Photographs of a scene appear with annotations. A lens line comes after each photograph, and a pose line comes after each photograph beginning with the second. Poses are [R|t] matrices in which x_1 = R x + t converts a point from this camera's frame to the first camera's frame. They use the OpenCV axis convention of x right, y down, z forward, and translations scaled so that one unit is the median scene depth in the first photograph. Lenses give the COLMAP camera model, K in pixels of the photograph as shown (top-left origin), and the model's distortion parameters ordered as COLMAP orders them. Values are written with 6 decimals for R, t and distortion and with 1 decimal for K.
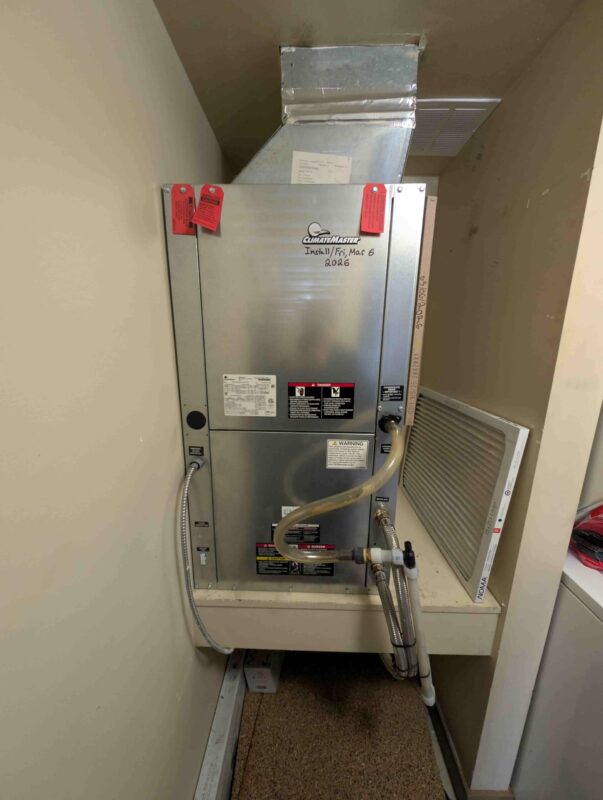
lens RADIAL K [[291.0, 0, 298.3], [0, 291.0, 404.4], [0, 0, 1]] dist [0.001396, -0.000555]
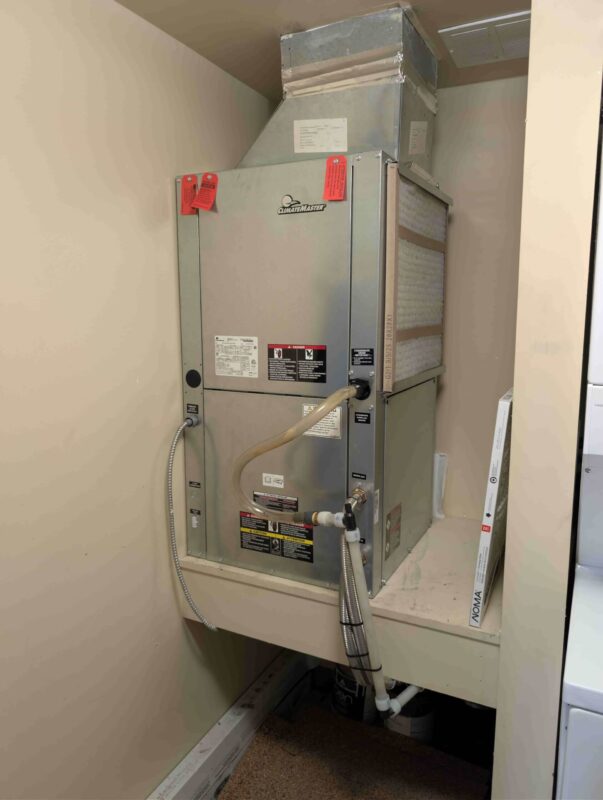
lens RADIAL K [[586.1, 0, 300.4], [0, 586.1, 399.9], [0, 0, 1]] dist [0.016970, 0.003276]
pose [[0.901249, 0.053918, -0.429934, 0.948256], [-0.083494, 0.995242, -0.050211, 0.210139], [0.425181, 0.081150, 0.901463, -0.778992]]
